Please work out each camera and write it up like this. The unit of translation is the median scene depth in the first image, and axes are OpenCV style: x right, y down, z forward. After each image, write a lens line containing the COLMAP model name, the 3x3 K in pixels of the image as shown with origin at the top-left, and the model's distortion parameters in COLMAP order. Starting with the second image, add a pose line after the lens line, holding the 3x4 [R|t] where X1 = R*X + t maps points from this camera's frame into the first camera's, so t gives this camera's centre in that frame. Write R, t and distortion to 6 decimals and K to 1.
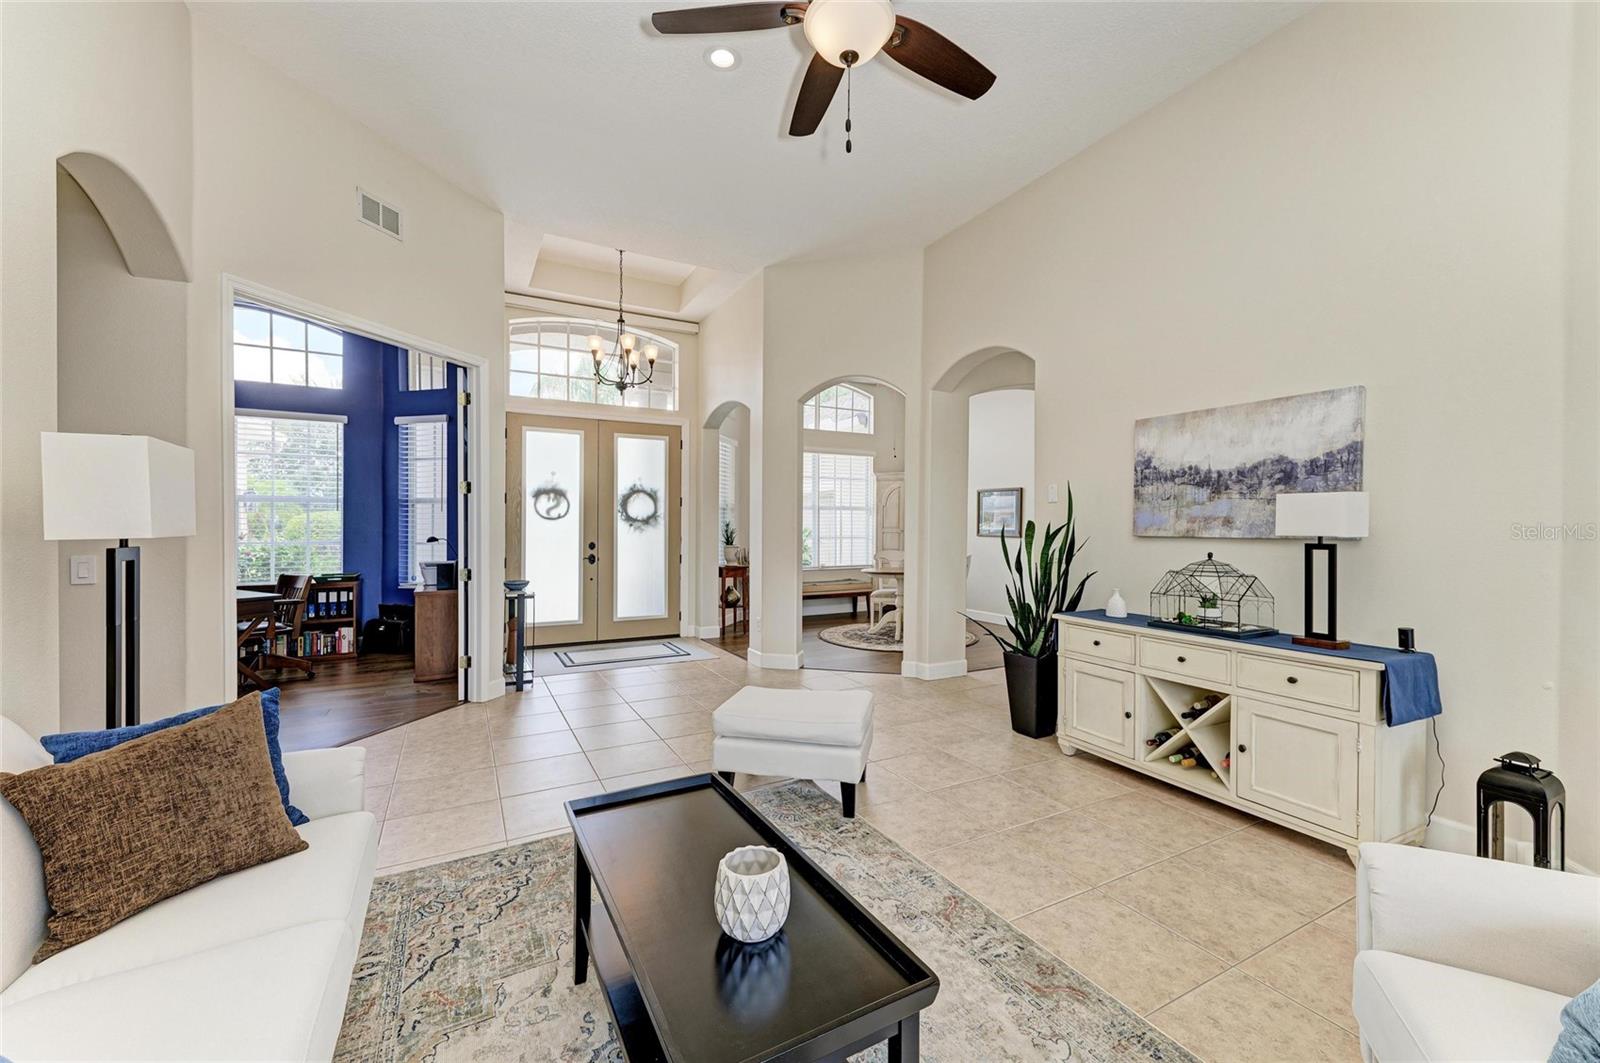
lens RADIAL K [[625.7, 0, 803.1], [0, 625.7, 524.5], [0, 0, 1]] dist [0.021469, 0.000072]
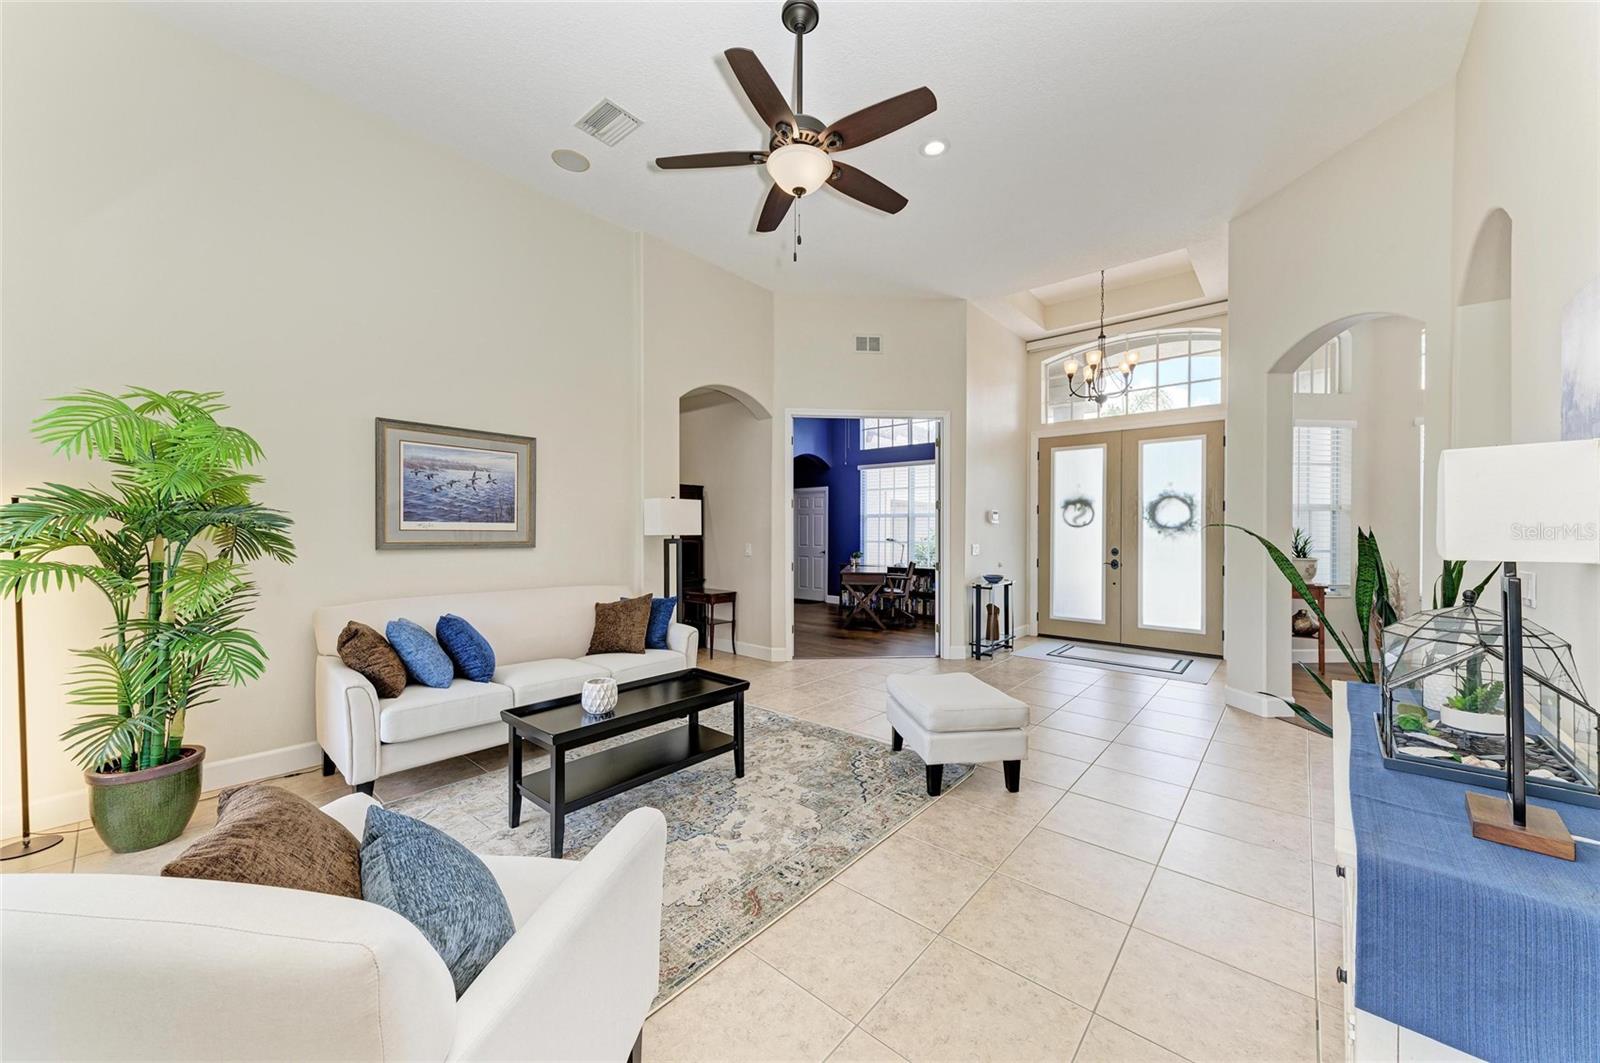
lens RADIAL K [[577.3, 0, 806.4], [0, 577.3, 532.3], [0, 0, 1]] dist [-0.017672, -0.000043]
pose [[0.347983, 0.001762, -0.937499, 0.394014], [-0.003732, 0.999993, 0.000494, 0.002887], [0.937493, 0.003327, 0.347987, 0.186573]]
